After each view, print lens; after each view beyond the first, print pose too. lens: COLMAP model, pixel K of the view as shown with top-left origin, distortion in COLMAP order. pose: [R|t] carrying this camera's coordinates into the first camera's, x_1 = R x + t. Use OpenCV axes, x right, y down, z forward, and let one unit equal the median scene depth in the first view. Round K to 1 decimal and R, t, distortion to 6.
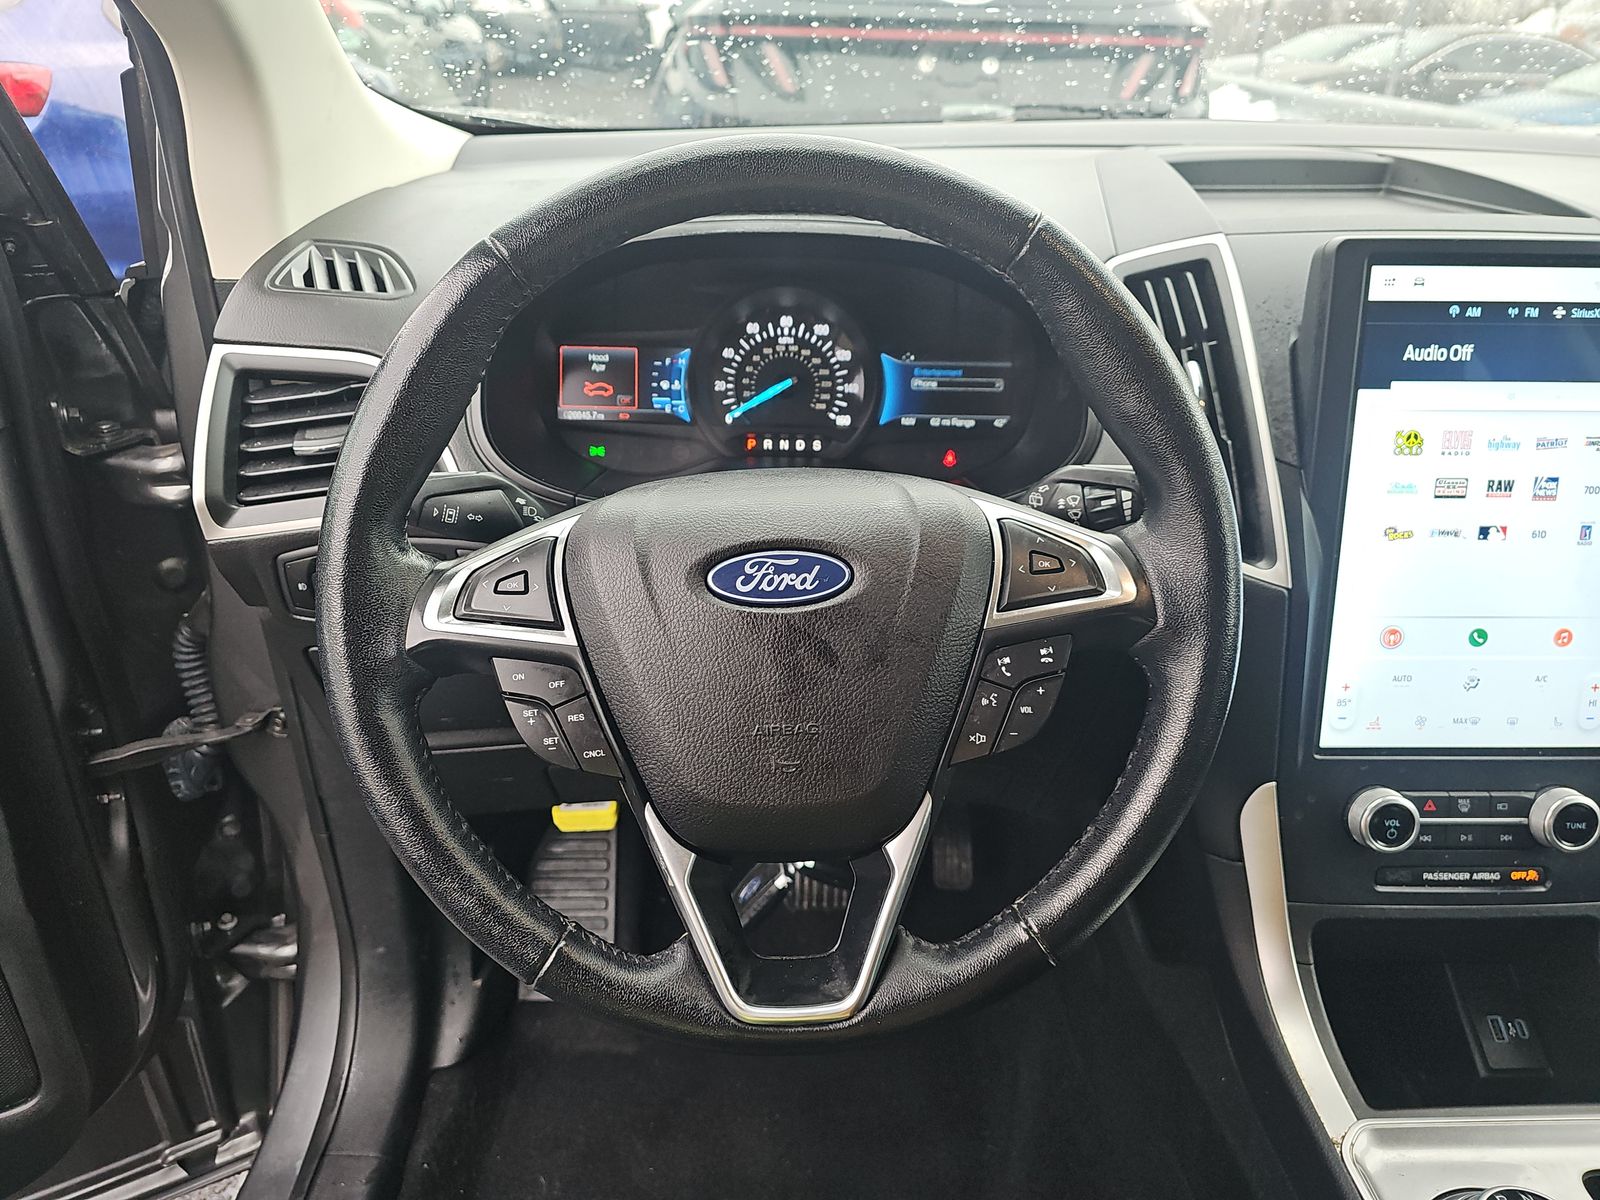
lens RADIAL K [[1090.0, 0, 766.3], [0, 1090.0, 594.0], [0, 0, 1]] dist [0.050821, -0.058695]
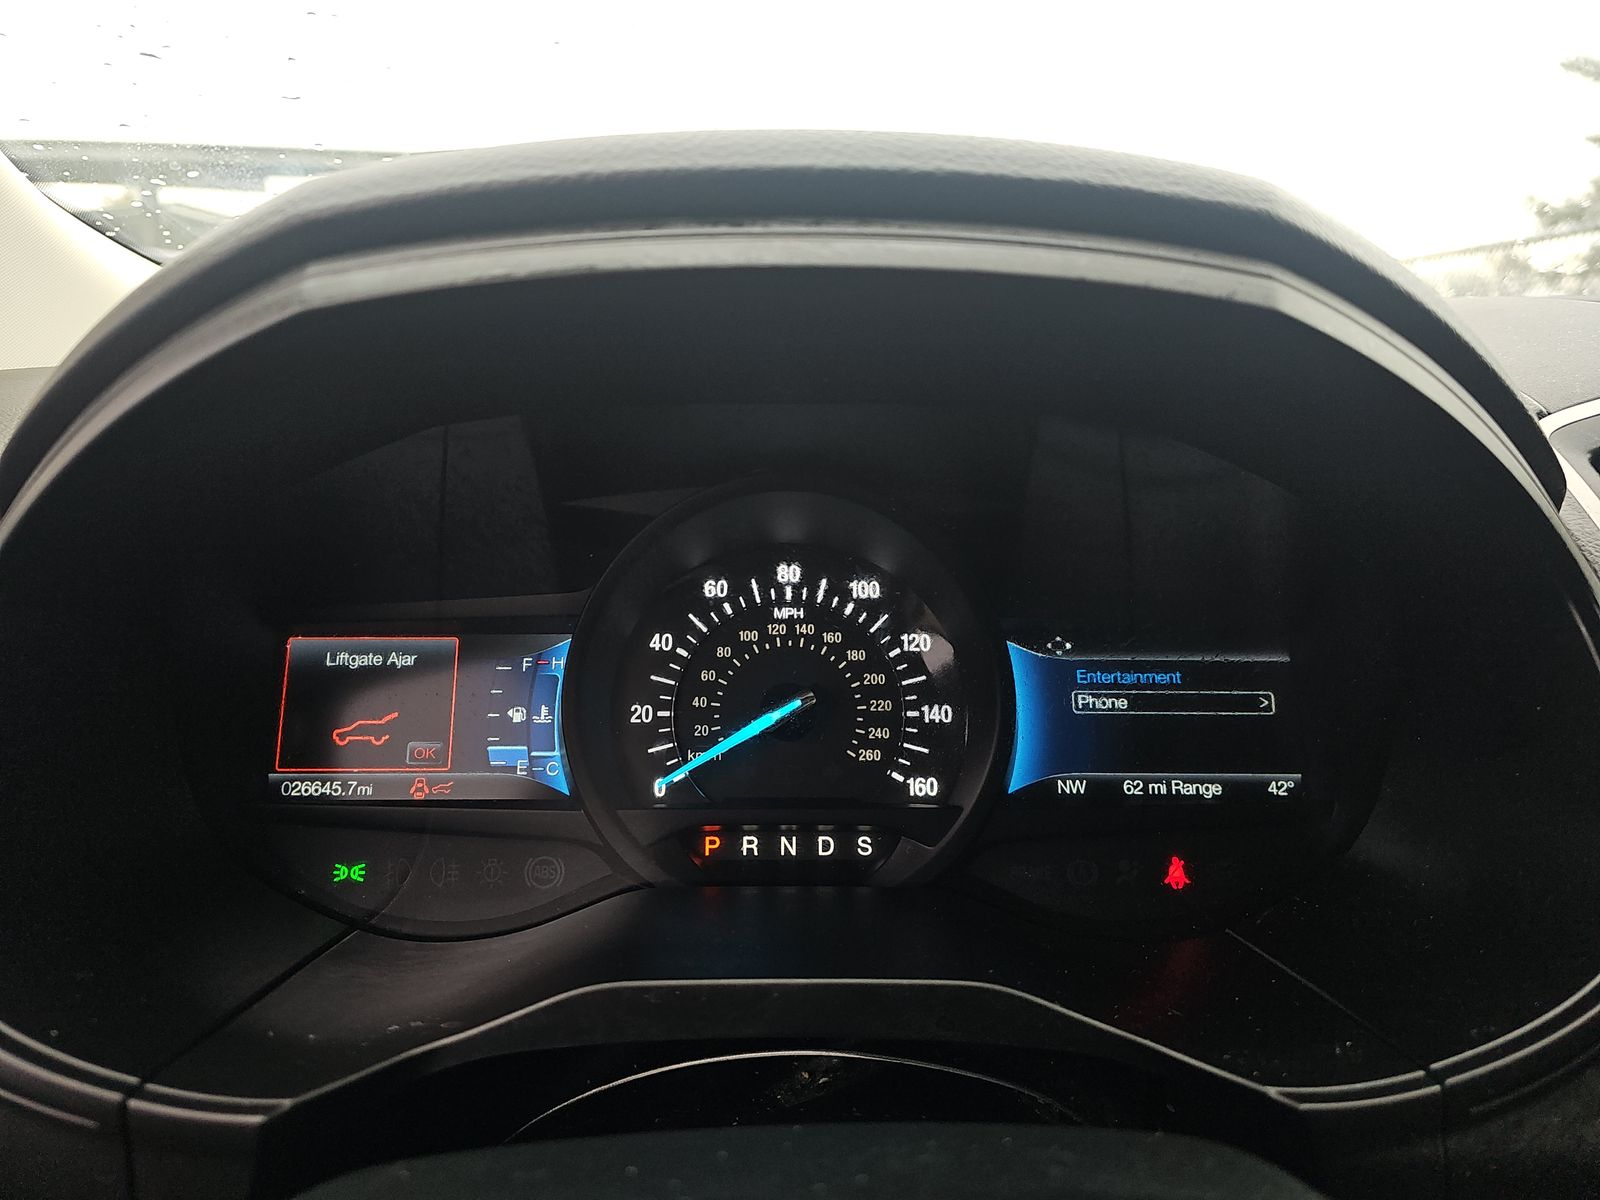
lens RADIAL K [[1090.0, 0, 792.4], [0, 1090.0, 595.2], [0, 0, 1]] dist [0.050821, -0.058695]
pose [[0.999826, -0.016808, 0.008151, 0.016167], [0.018364, 0.964316, -0.264118, -0.119441], [-0.003421, 0.264221, 0.964456, 0.561766]]
